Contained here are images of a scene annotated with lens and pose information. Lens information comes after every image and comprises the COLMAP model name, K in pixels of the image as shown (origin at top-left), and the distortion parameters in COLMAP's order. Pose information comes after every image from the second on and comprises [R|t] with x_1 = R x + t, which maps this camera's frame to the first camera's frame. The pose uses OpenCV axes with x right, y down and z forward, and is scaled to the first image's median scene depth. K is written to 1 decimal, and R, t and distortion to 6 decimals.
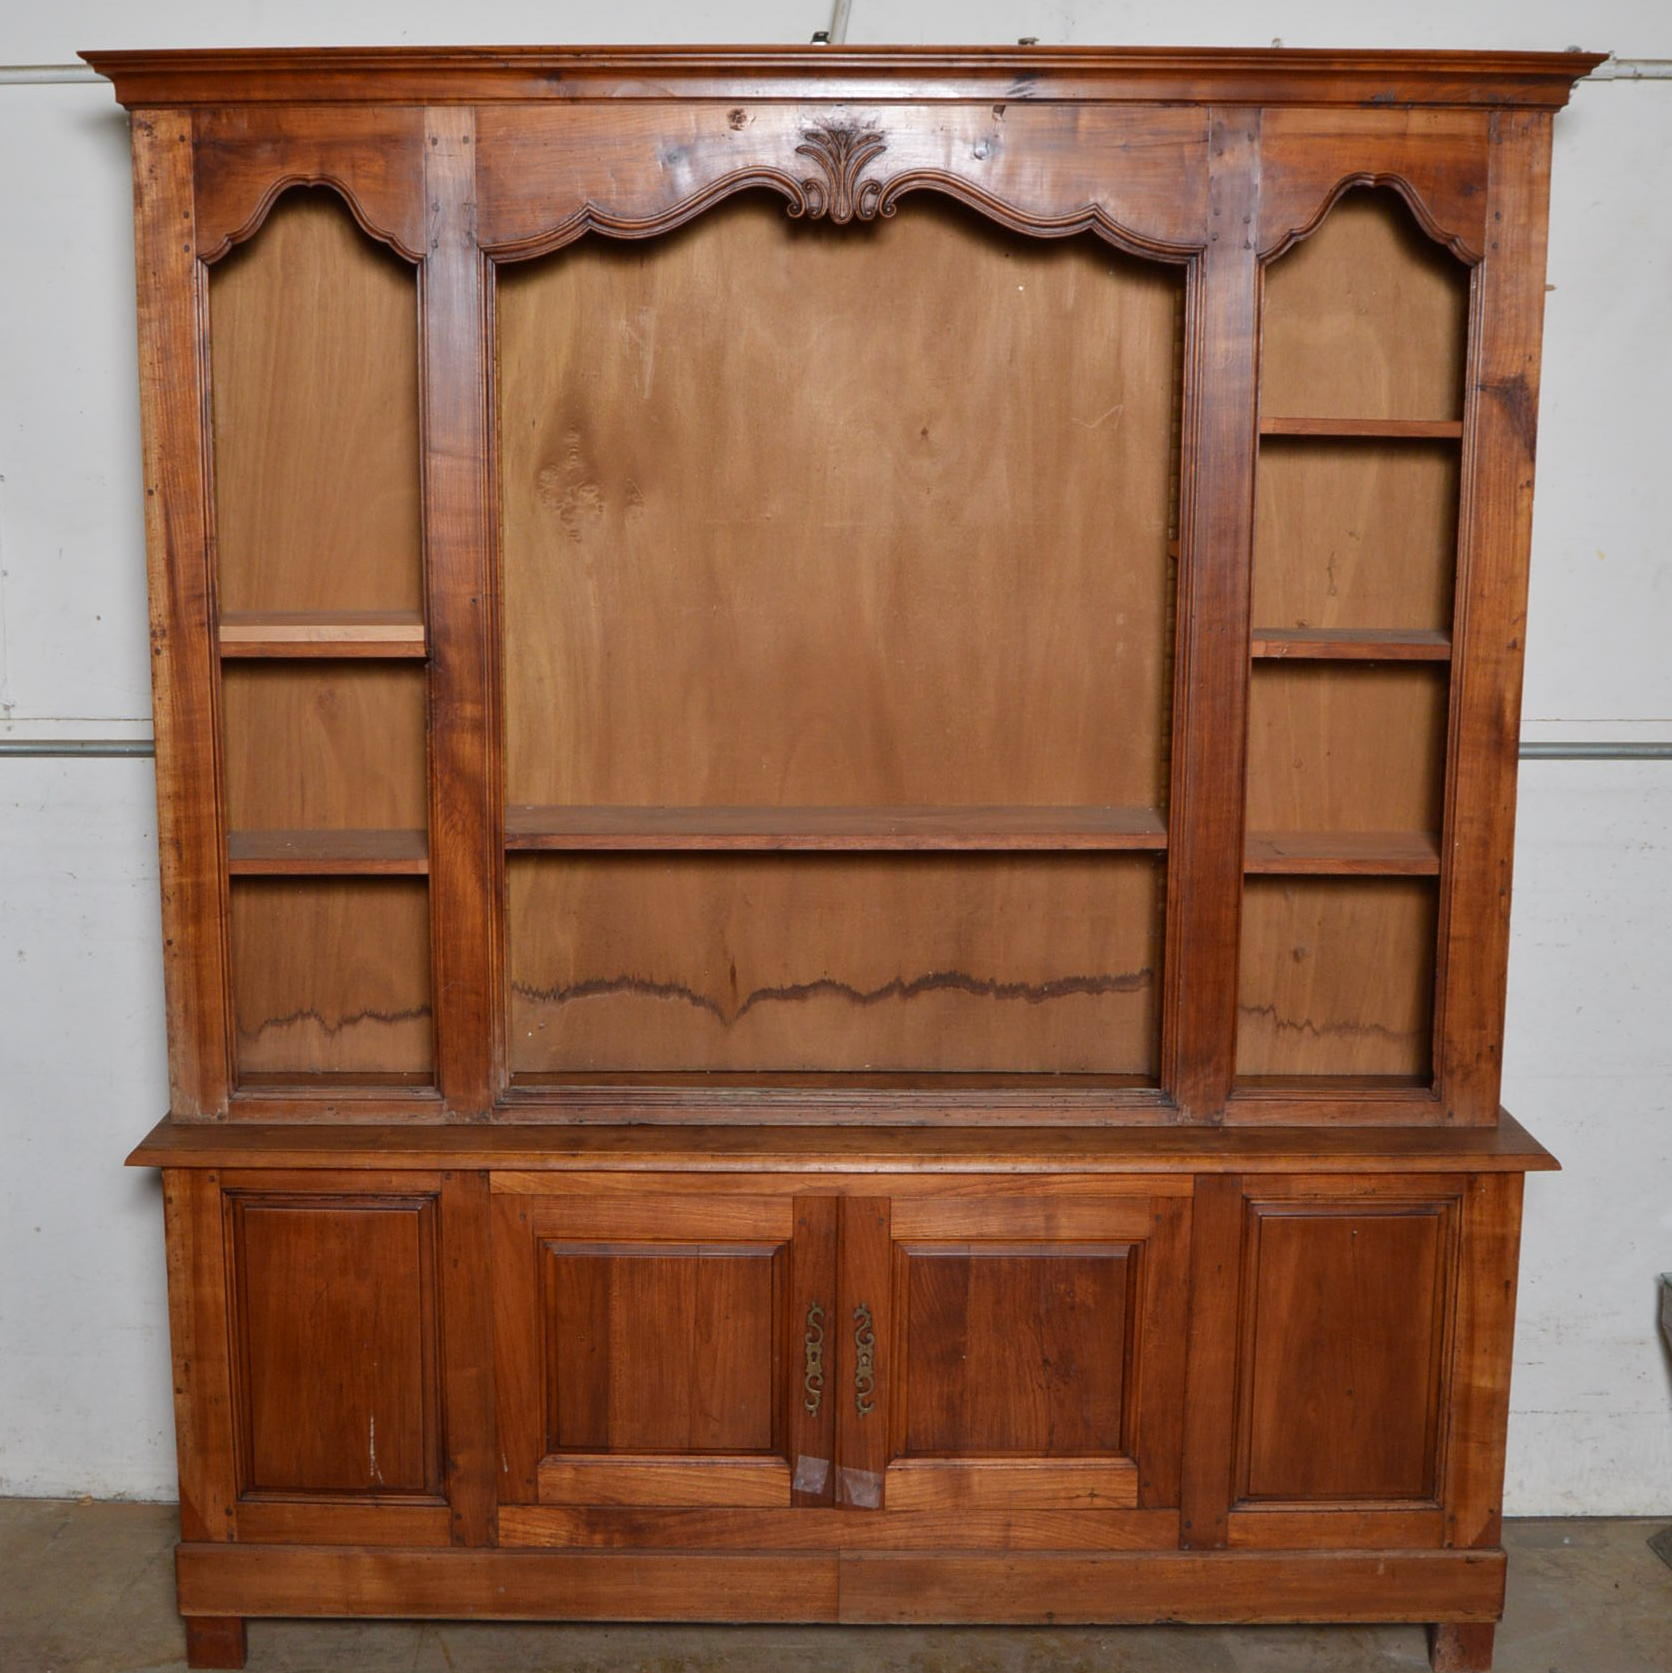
lens RADIAL K [[2378.5, 0, 779.1], [0, 2378.5, 815.3], [0, 0, 1]] dist [-0.087656, 0.000000]
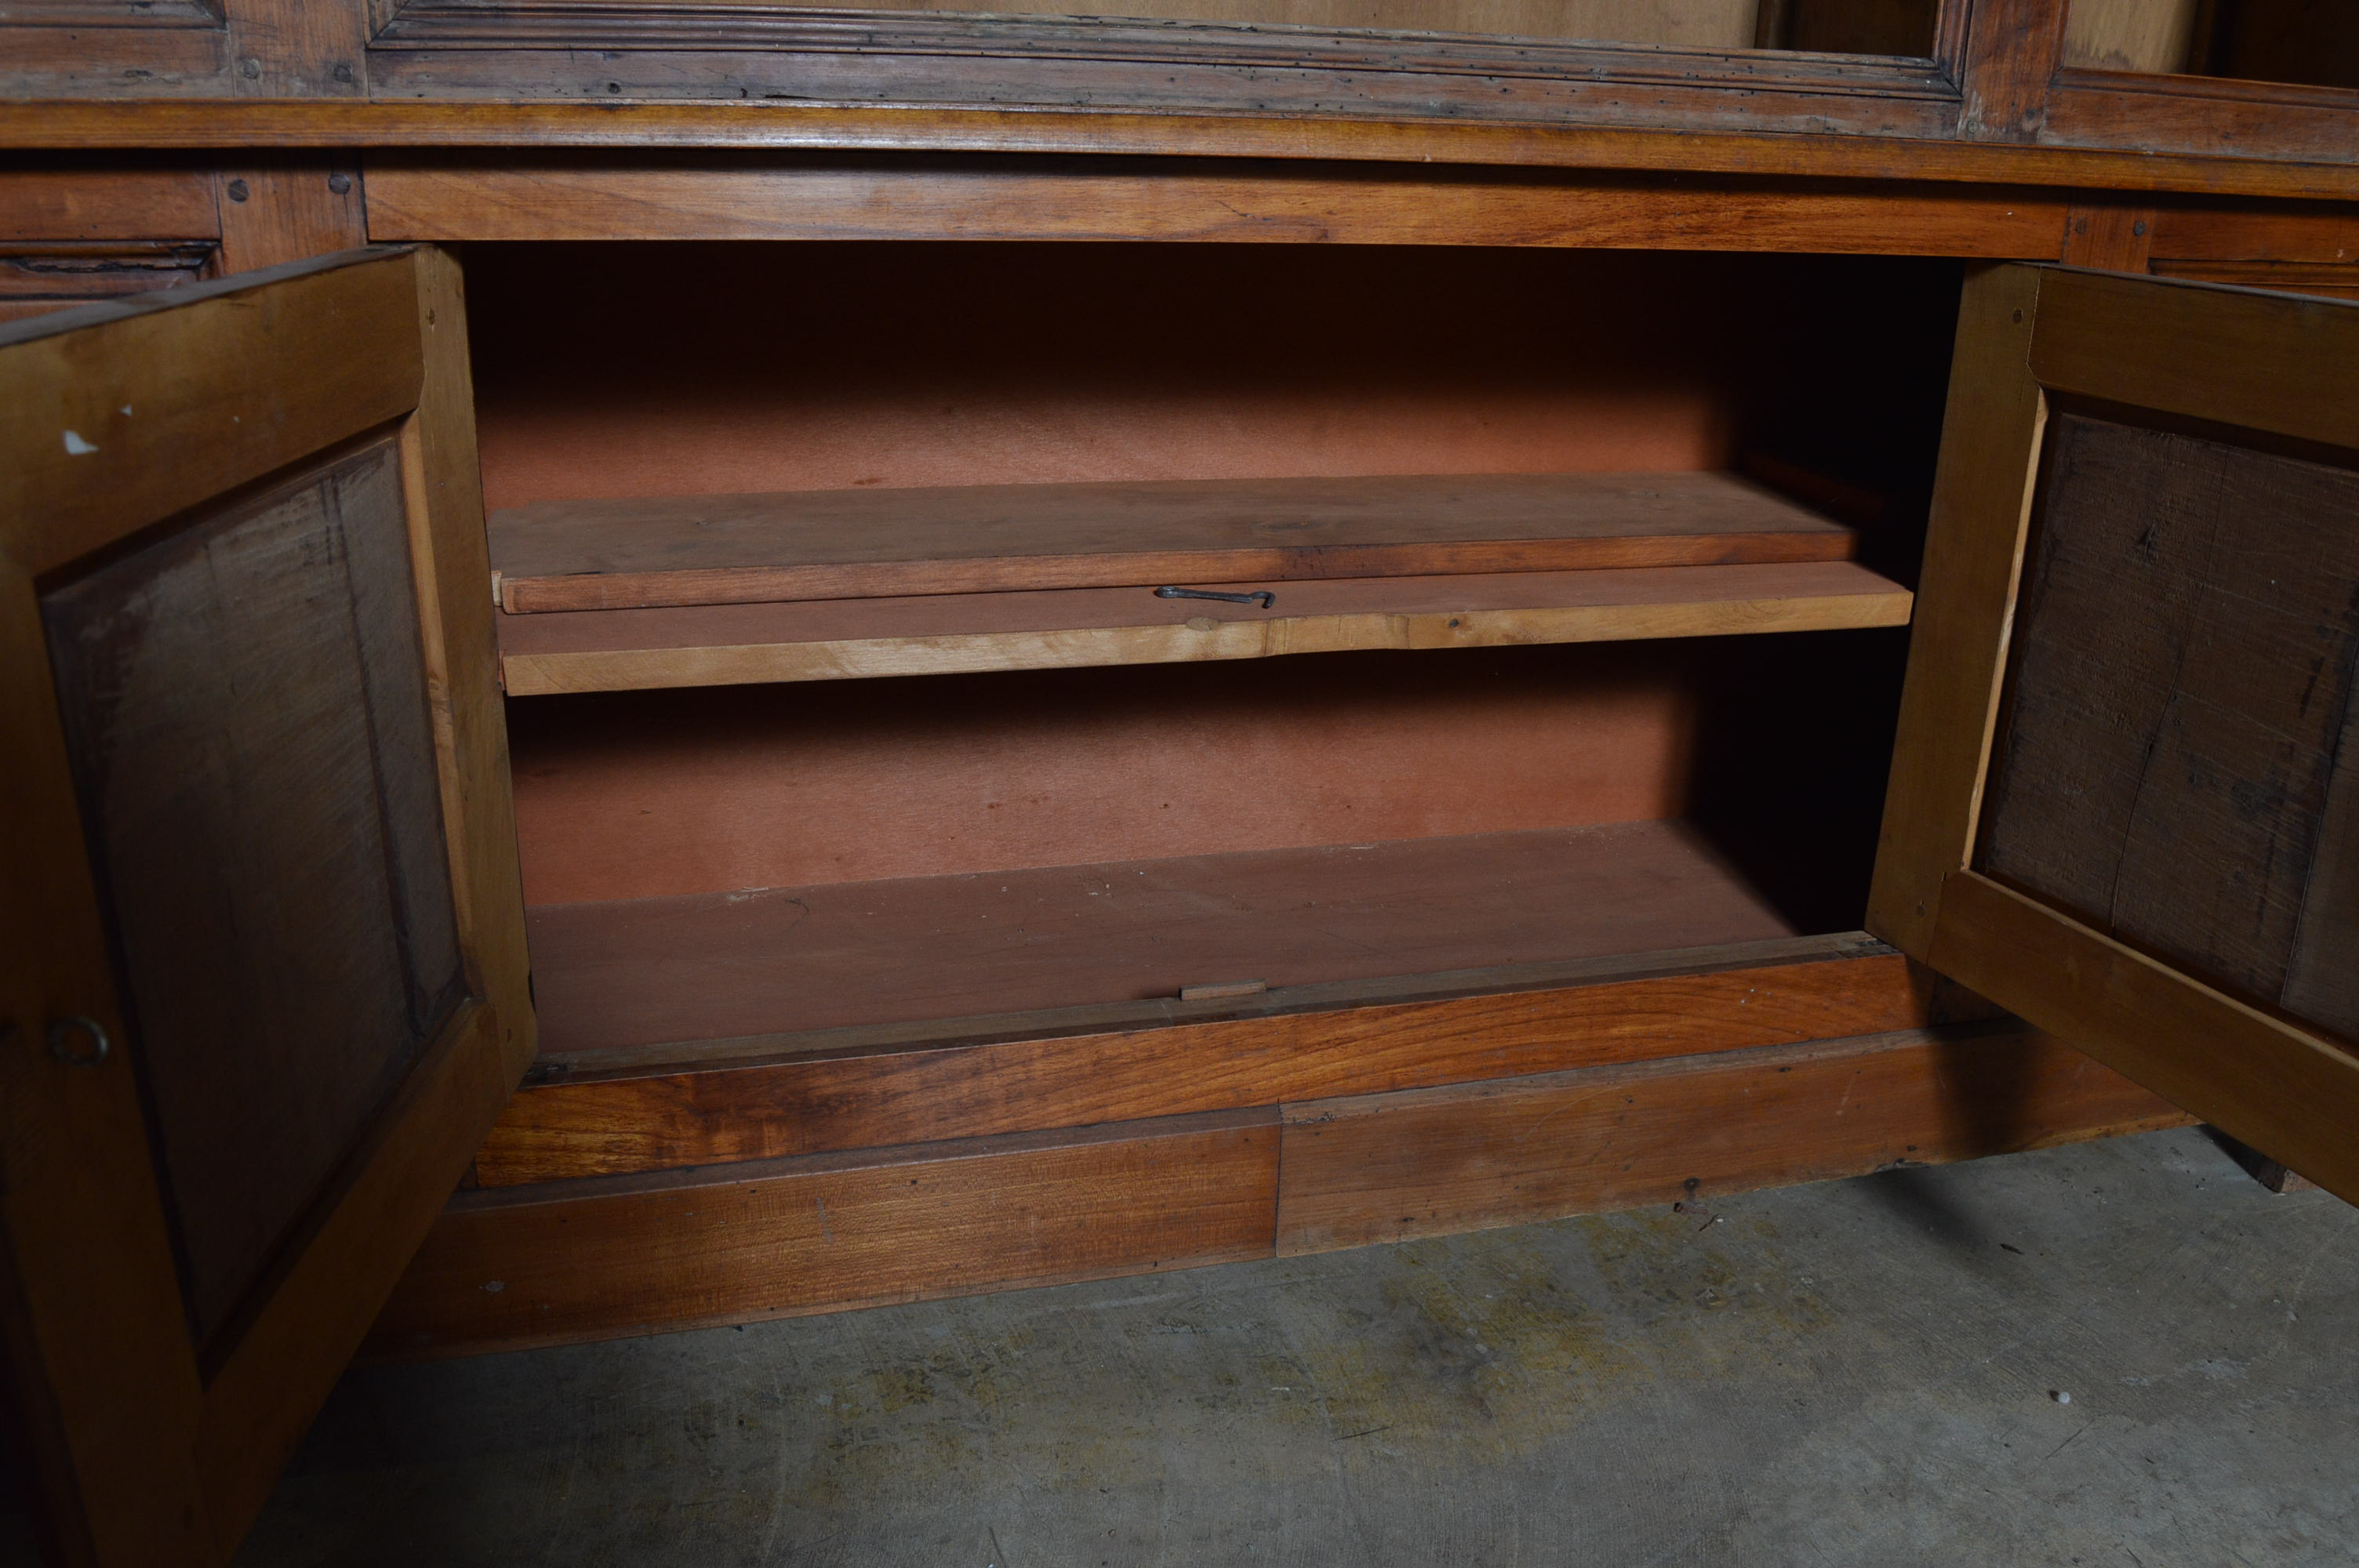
lens RADIAL K [[1852.9, 0, 1188.3], [0, 1852.9, 775.4], [0, 0, 1]] dist [-0.098103, 0.040815]
pose [[0.963744, -0.067371, 0.258184, -0.077426], [0.021231, 0.983894, 0.177486, 0.188064], [-0.265983, -0.165570, 0.949652, 0.683676]]
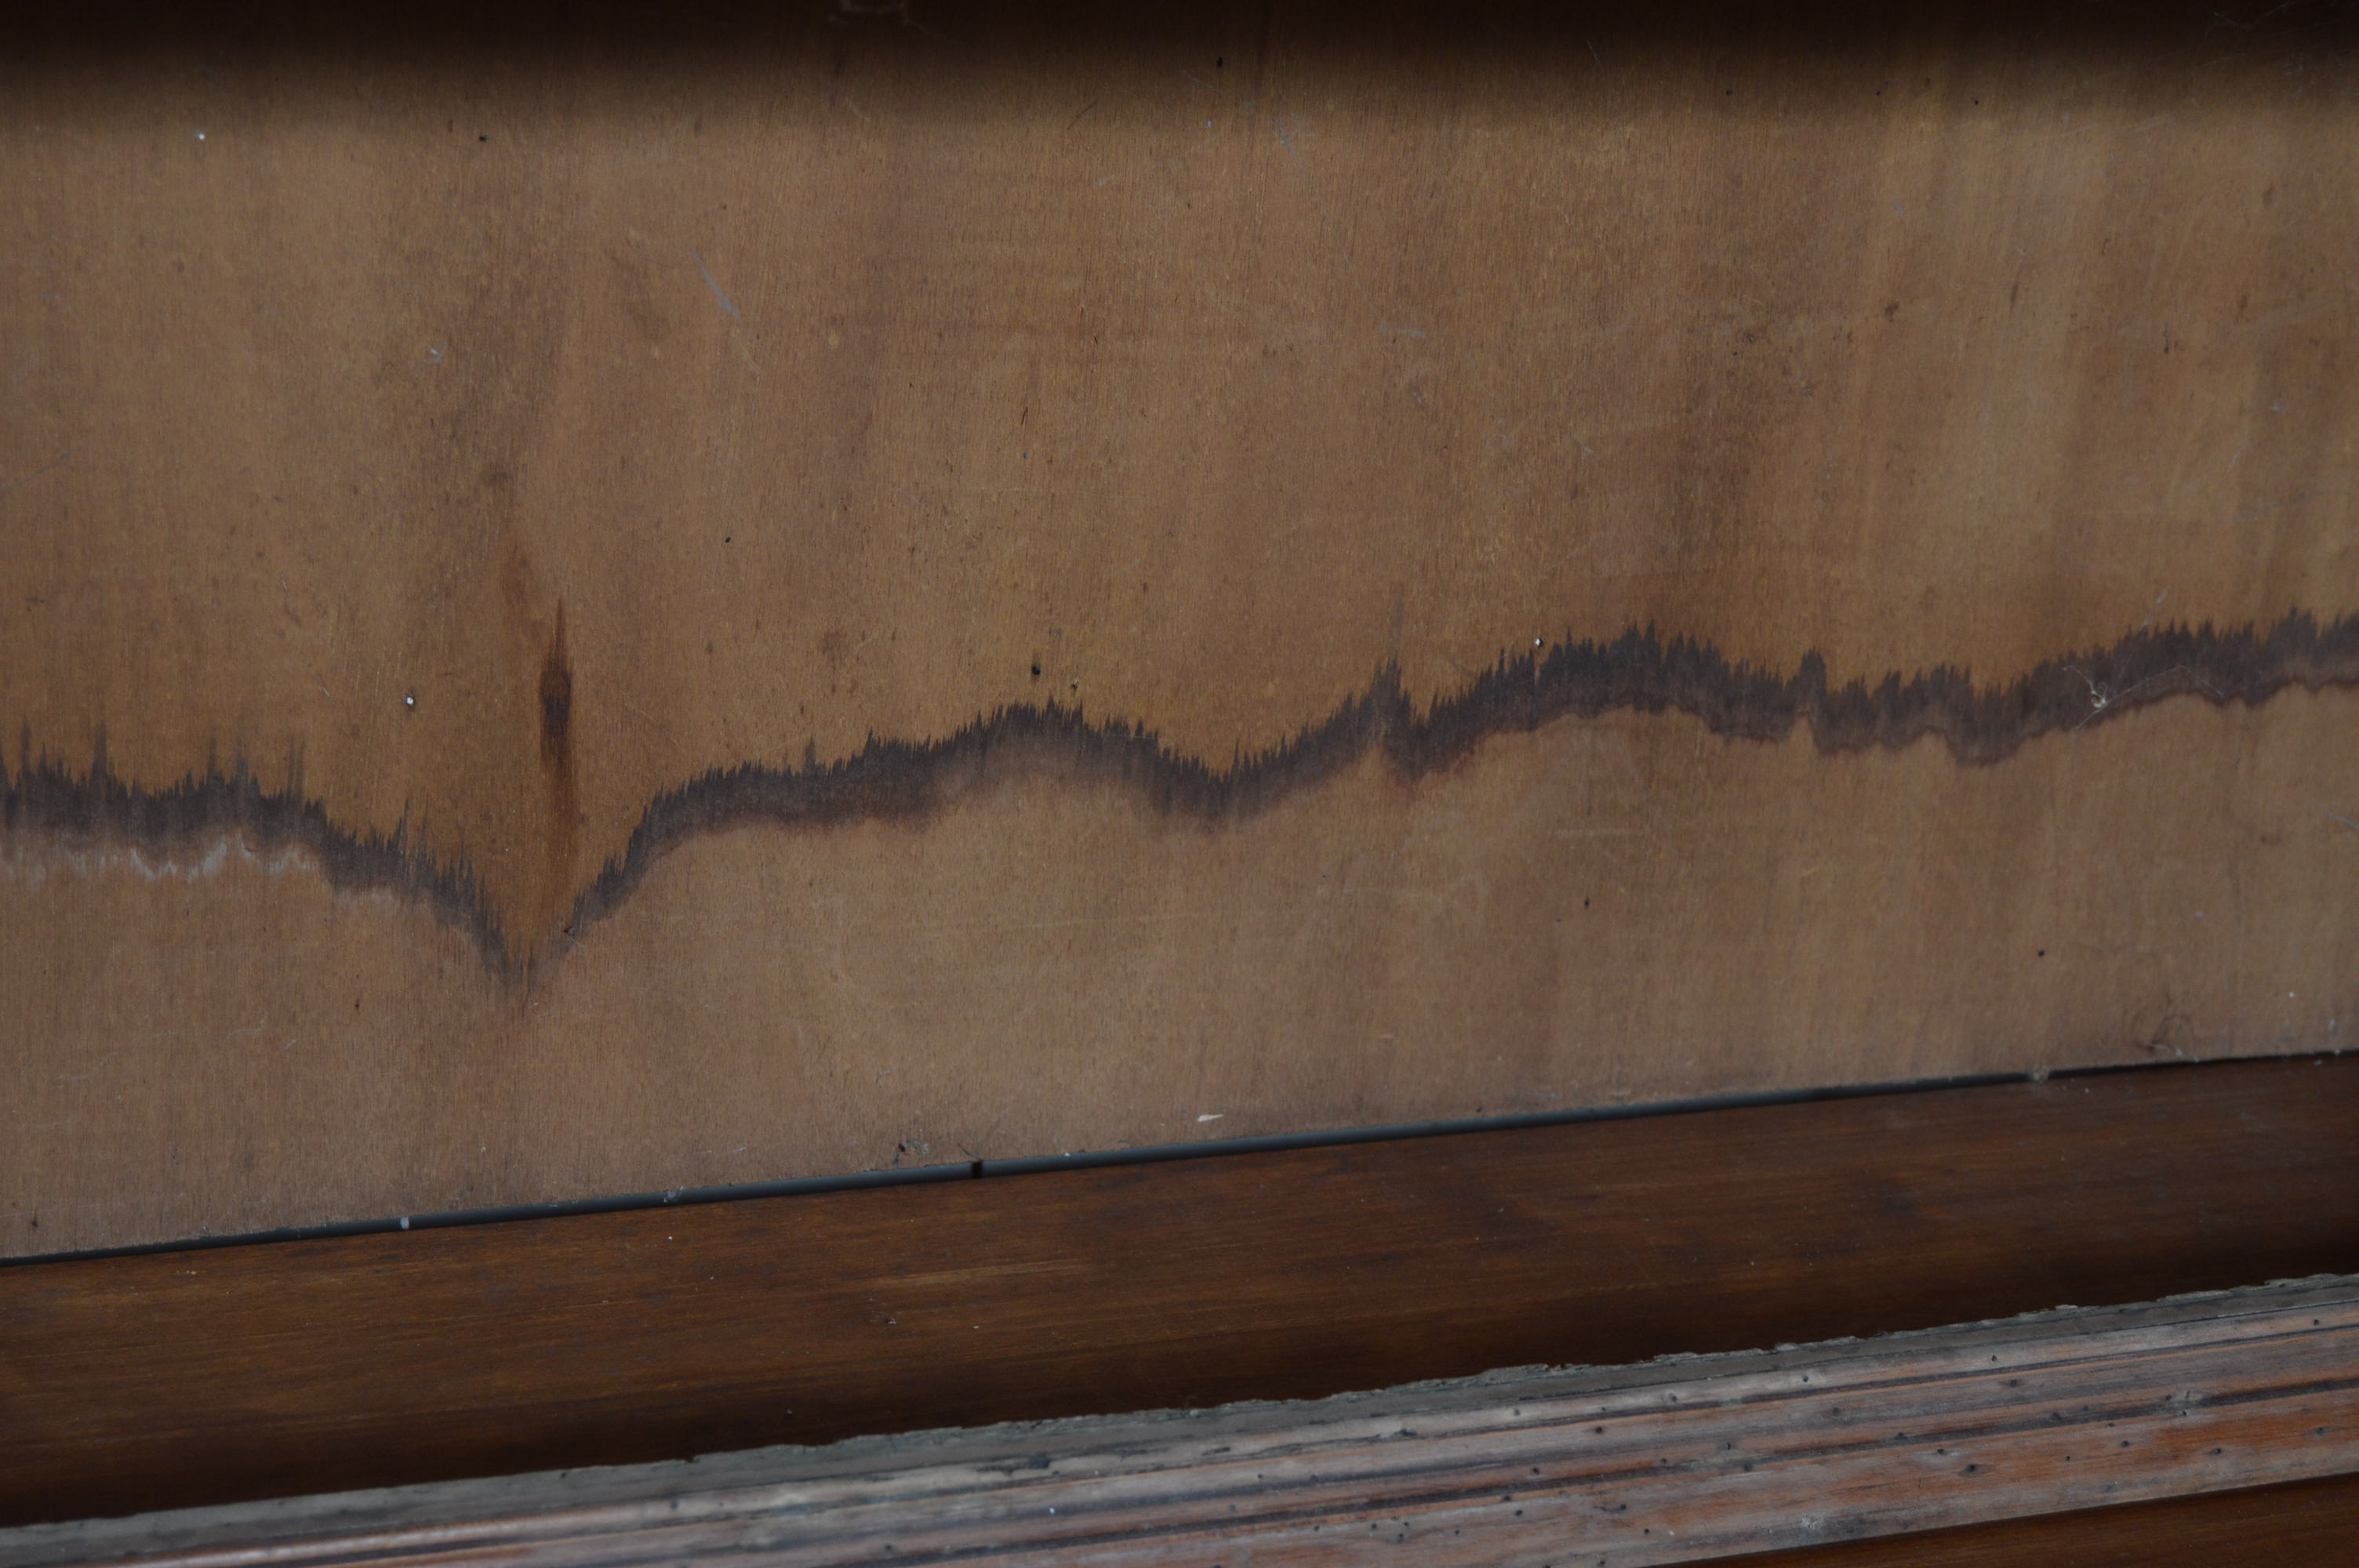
lens RADIAL K [[4438.1, 0, 1189.2], [0, 4438.1, 793.1], [0, 0, 1]] dist [-0.023150, 0.000000]
pose [[0.932334, -0.062886, 0.356088, -0.102716], [0.005132, 0.986963, 0.160864, 0.020505], [-0.361562, -0.148151, 0.920502, 0.717899]]
